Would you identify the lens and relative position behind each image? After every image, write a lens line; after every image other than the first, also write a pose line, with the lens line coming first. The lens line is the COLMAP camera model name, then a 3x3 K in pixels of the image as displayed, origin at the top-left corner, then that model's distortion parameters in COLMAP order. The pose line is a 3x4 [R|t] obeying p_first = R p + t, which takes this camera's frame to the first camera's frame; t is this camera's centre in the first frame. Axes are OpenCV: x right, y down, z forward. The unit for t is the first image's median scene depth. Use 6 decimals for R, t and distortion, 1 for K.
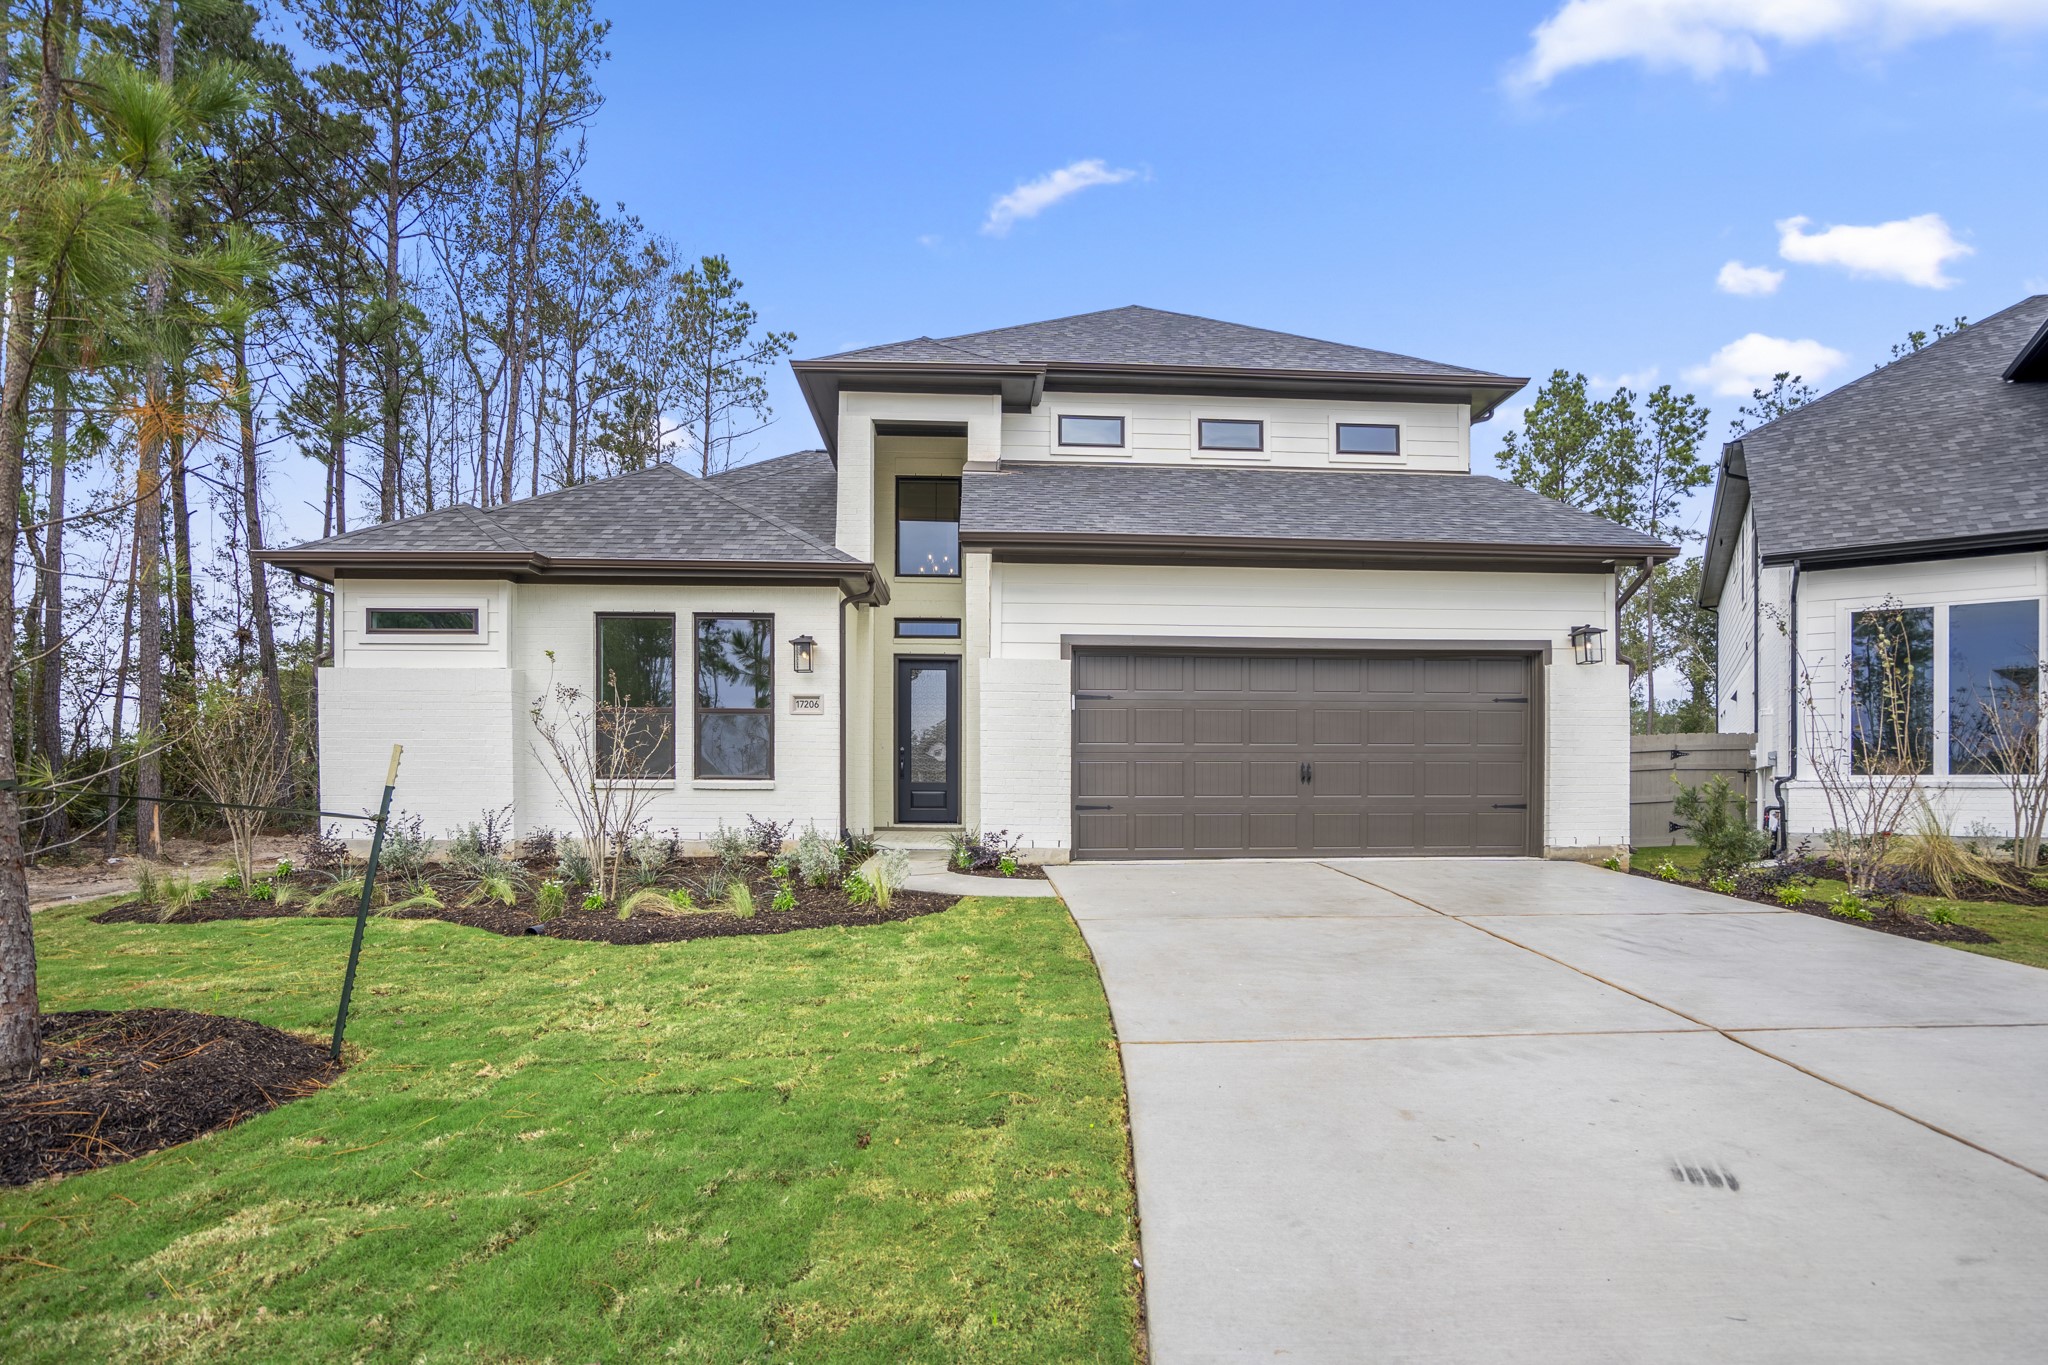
lens RADIAL K [[970.3, 0, 1068.3], [0, 970.3, 734.9], [0, 0, 1]] dist [-0.038522, 0.011172]
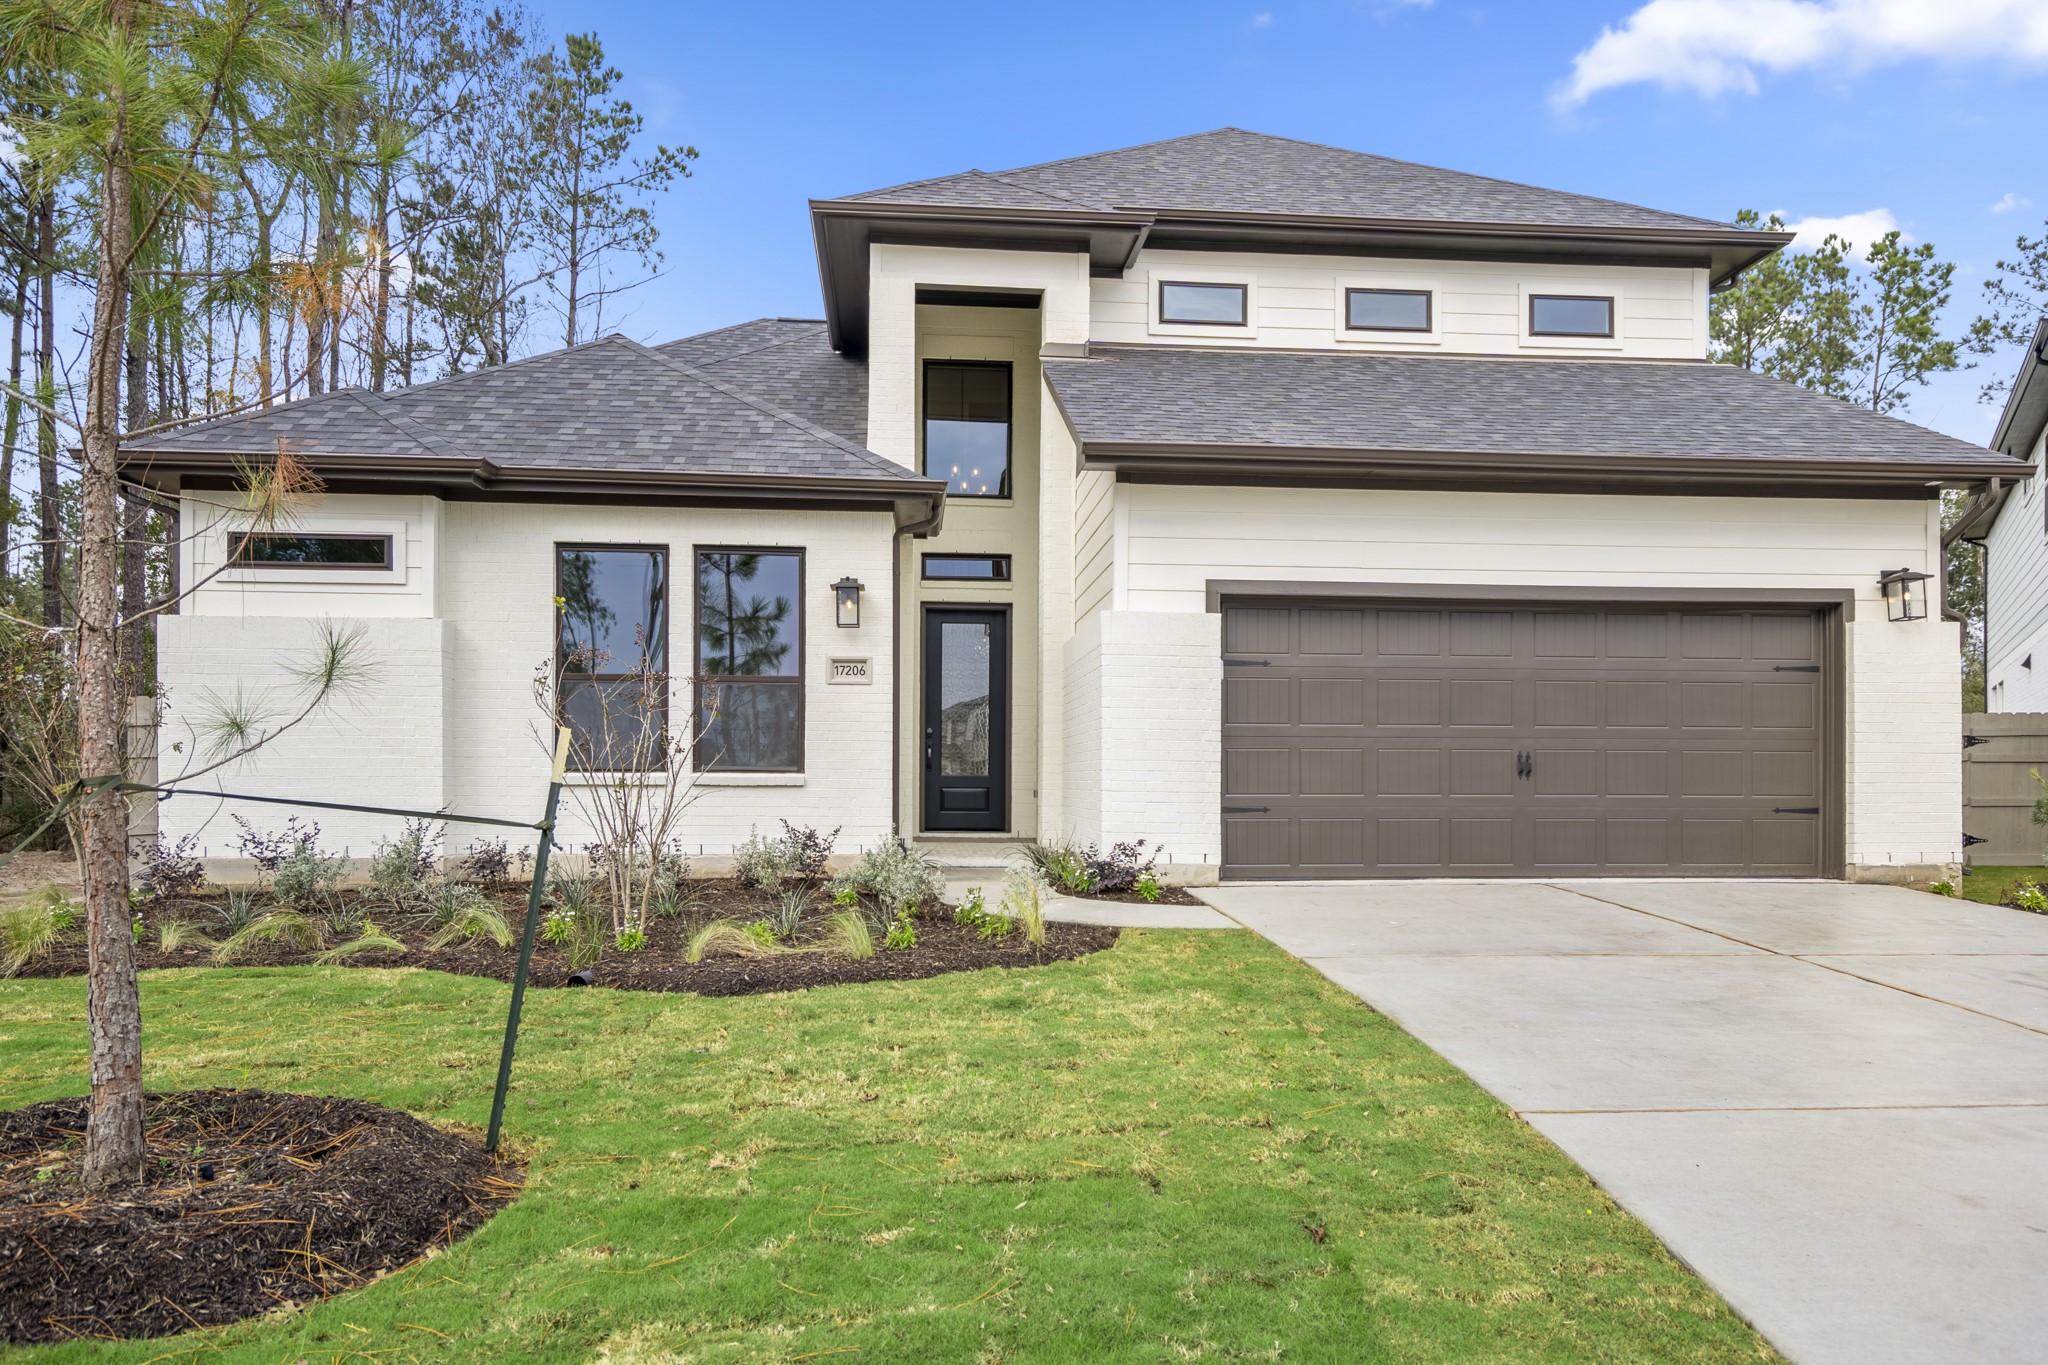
lens RADIAL K [[1353.4, 0, 1039.6], [0, 1353.4, 691.6], [0, 0, 1]] dist [0.028433, -0.009033]
pose [[0.999344, 0.003226, 0.036078, -0.170147], [-0.002755, 0.999911, -0.013074, -0.002534], [-0.036117, 0.012966, 0.999263, -0.039694]]
